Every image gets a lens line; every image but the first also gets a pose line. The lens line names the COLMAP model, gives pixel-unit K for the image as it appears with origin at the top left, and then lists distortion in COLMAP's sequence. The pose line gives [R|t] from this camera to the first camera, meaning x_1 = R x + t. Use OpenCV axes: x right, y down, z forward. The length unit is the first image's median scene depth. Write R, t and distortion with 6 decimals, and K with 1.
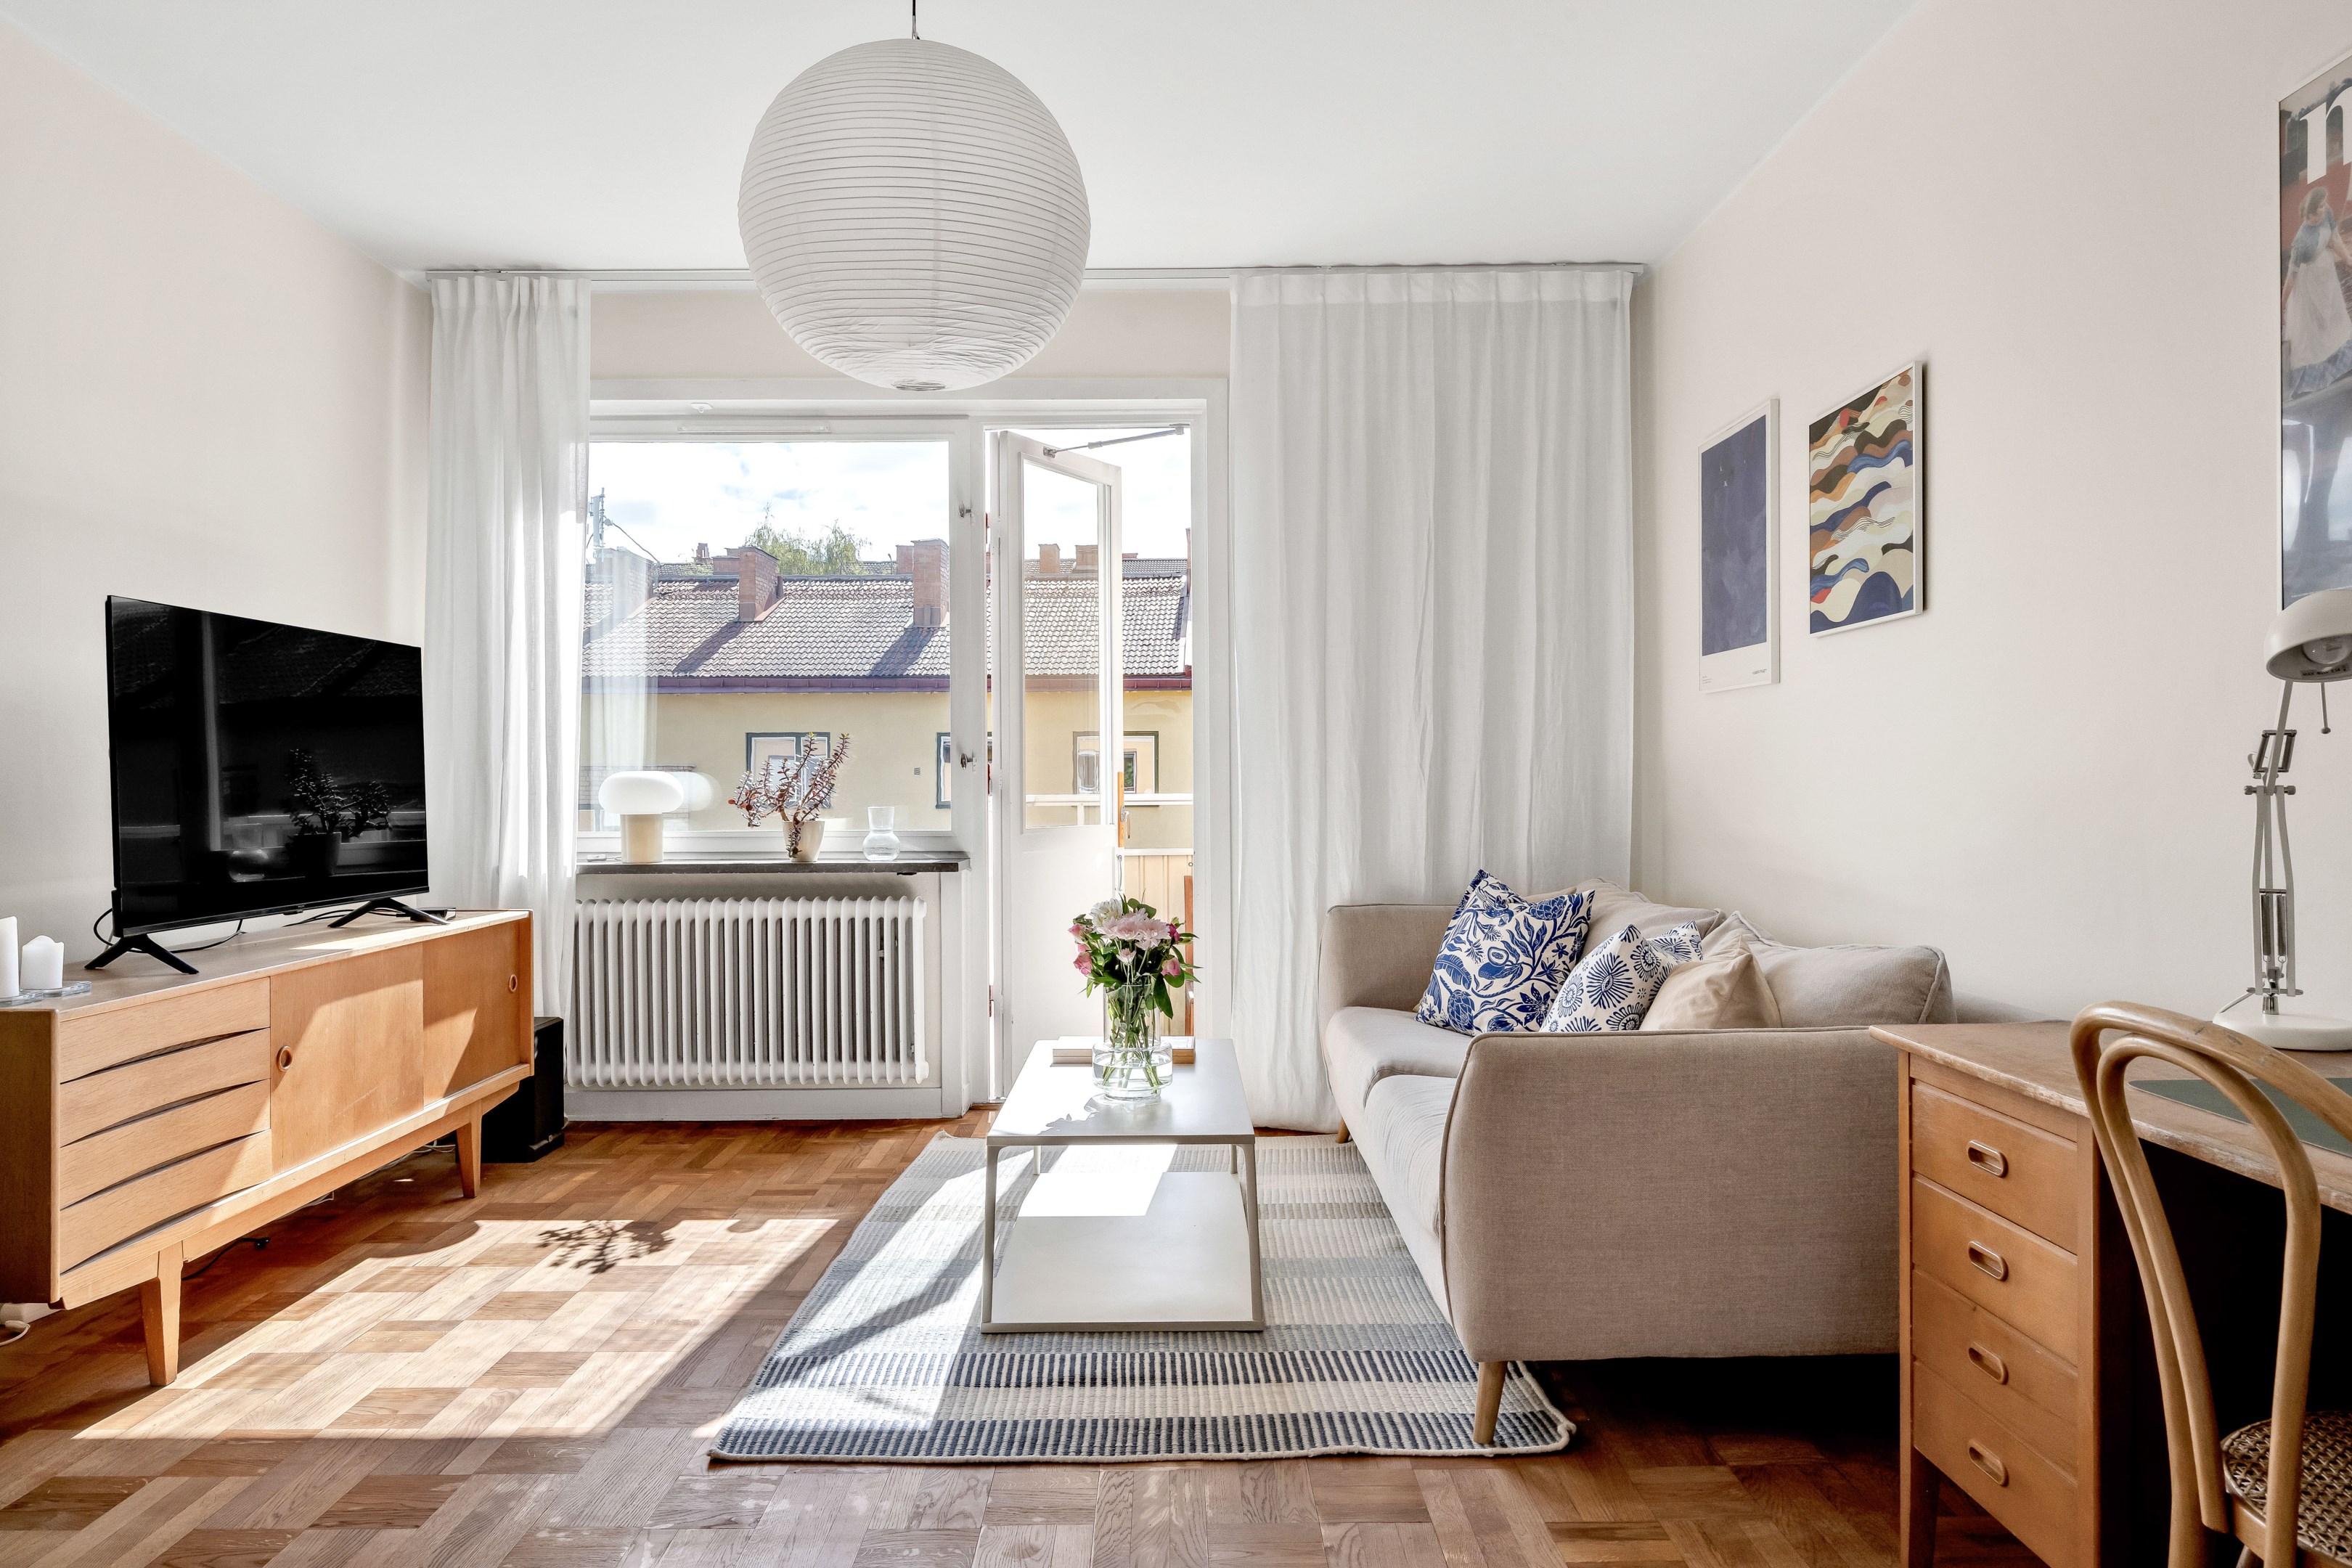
lens RADIAL K [[1495.0, 0, 1161.1], [0, 1495.0, 788.5], [0, 0, 1]] dist [-0.003678, -0.000839]
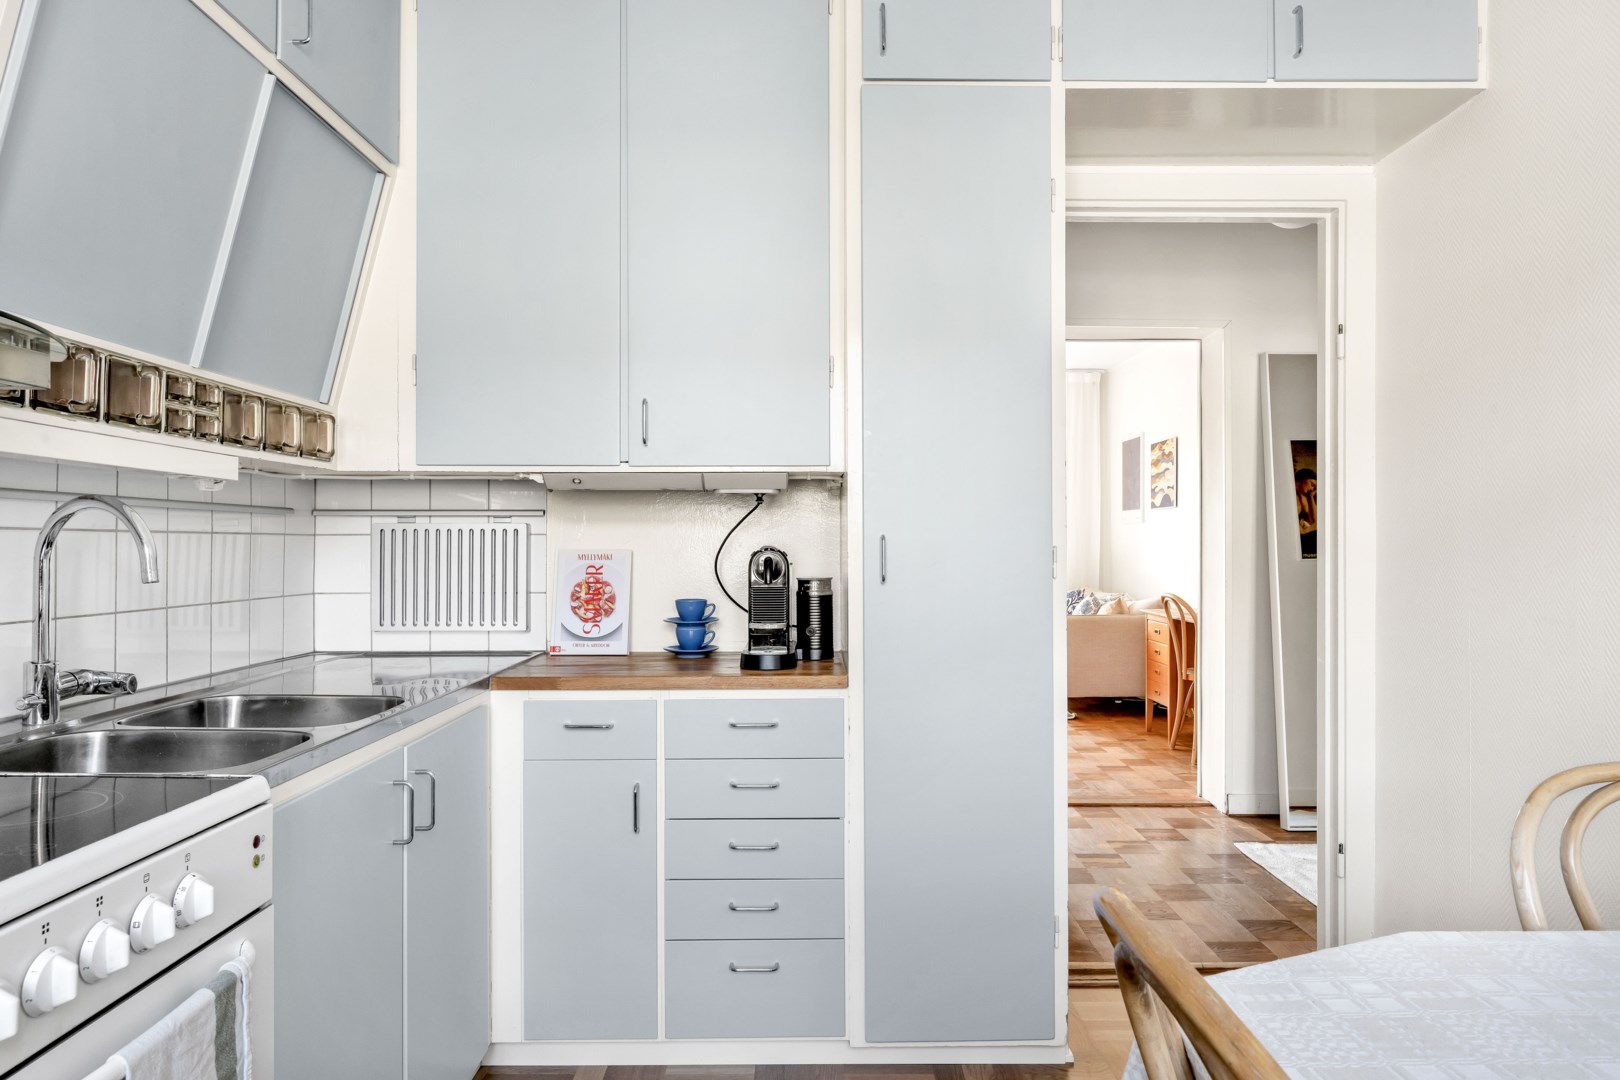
lens RADIAL K [[1001.3, 0, 815.1], [0, 1001.3, 536.8], [0, 0, 1]] dist [-0.001812, -0.004552]
pose [[0.999938, 0.008376, 0.007350, -0.317877], [-0.008286, 0.999892, -0.012163, -0.010057], [-0.007451, 0.012102, 0.999899, -1.195254]]
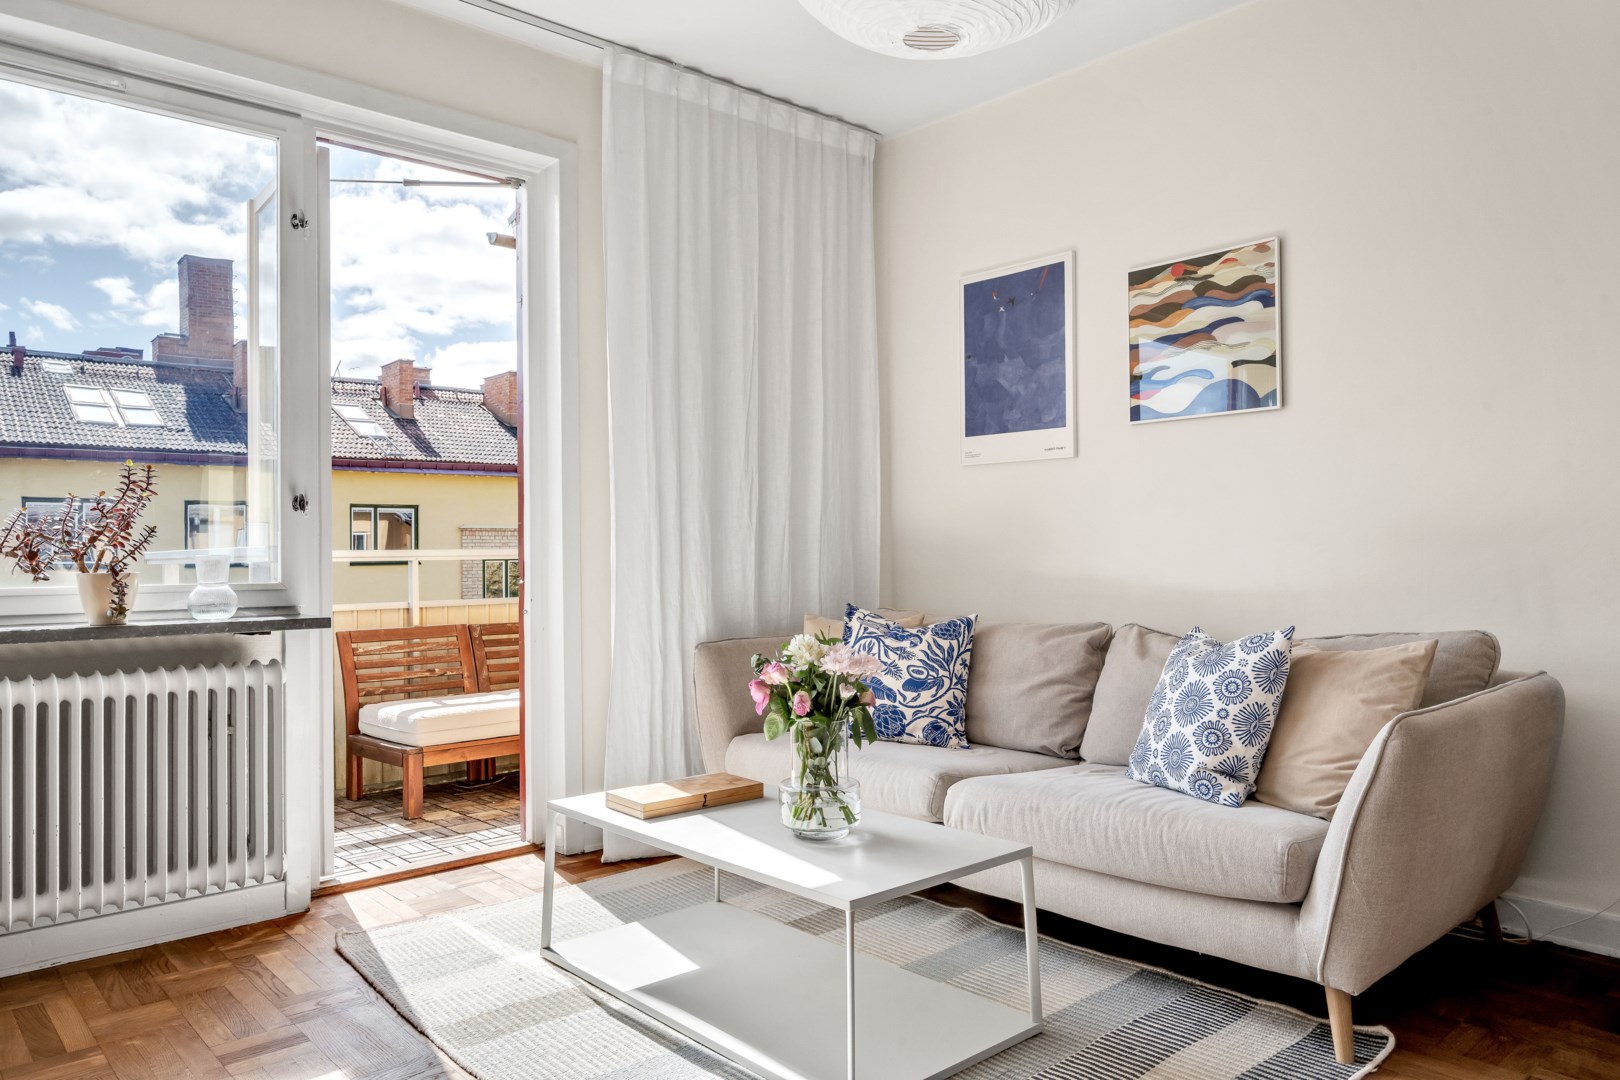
lens RADIAL K [[1111.4, 0, 807.2], [0, 1111.4, 543.4], [0, 0, 1]] dist [-0.010697, -0.000940]
pose [[0.741443, 0.005300, 0.670995, -0.493070], [0.007143, 0.999850, -0.015790, 0.024795], [-0.670978, 0.016500, 0.741294, 0.445209]]
